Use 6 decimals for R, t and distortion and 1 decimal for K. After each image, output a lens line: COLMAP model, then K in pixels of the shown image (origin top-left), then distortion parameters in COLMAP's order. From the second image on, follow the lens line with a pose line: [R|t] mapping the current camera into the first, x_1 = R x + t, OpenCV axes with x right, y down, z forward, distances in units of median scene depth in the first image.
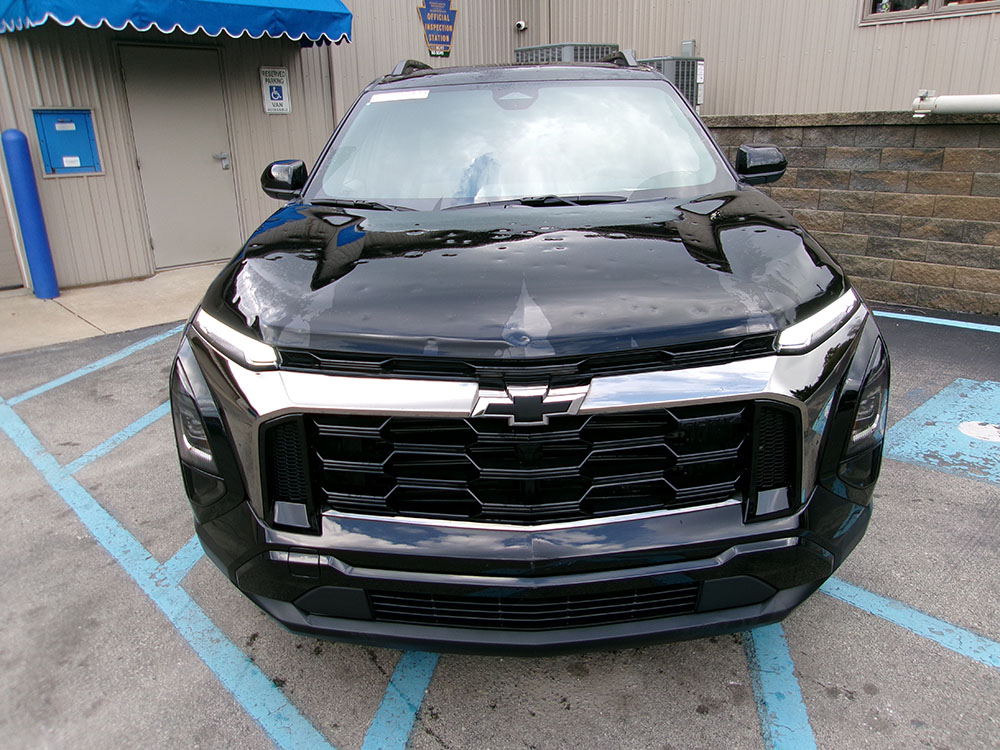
lens RADIAL K [[775.0, 0, 504.4], [0, 775.0, 375.3], [0, 0, 1]] dist [-0.031153, 0.058436]
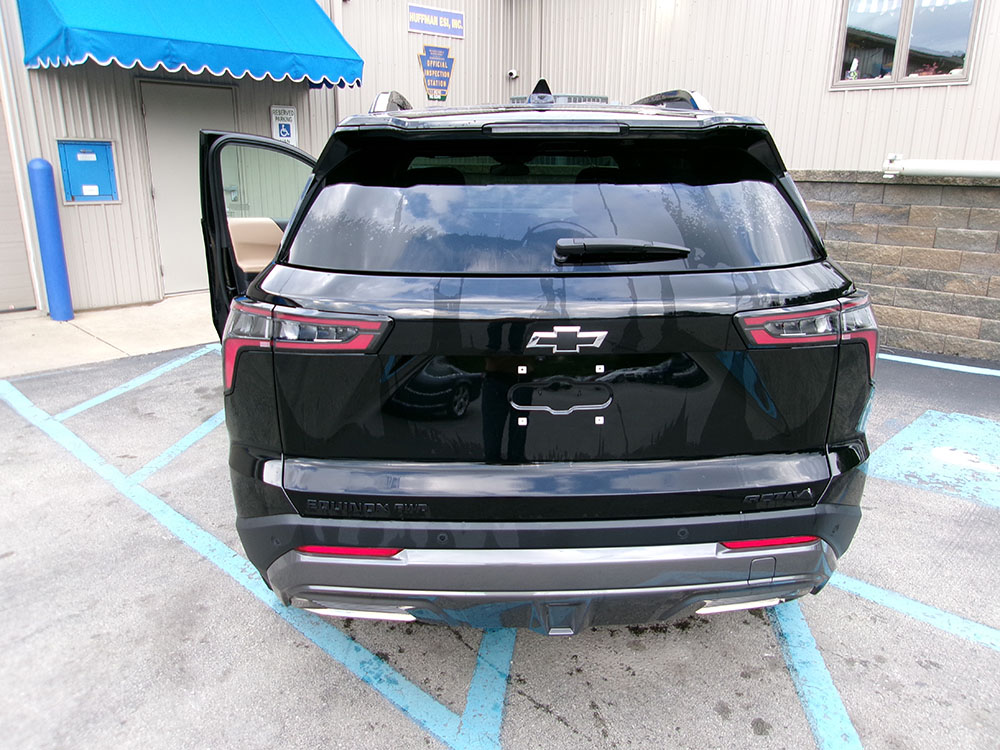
lens RADIAL K [[775.0, 0, 504.4], [0, 775.0, 375.3], [0, 0, 1]] dist [-0.031153, 0.058436]
pose [[0.998469, 0.019374, 0.051817, -0.068482], [-0.017169, 0.998942, -0.042669, 0.009121], [-0.052589, 0.041714, 0.997745, -0.071580]]
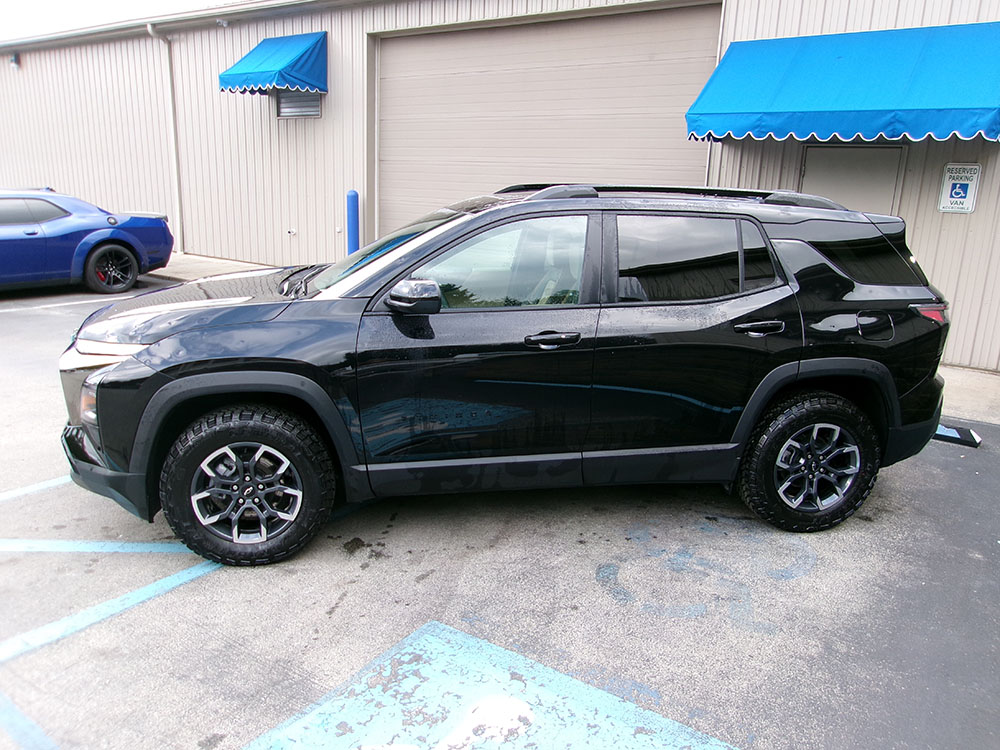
lens RADIAL K [[775.0, 0, 504.4], [0, 775.0, 375.3], [0, 0, 1]] dist [-0.031153, 0.058436]
pose [[0.191246, 0.275741, -0.942015, 0.796609], [-0.343184, 0.917941, 0.199021, -0.240384], [0.919592, 0.285222, 0.270182, 0.469360]]
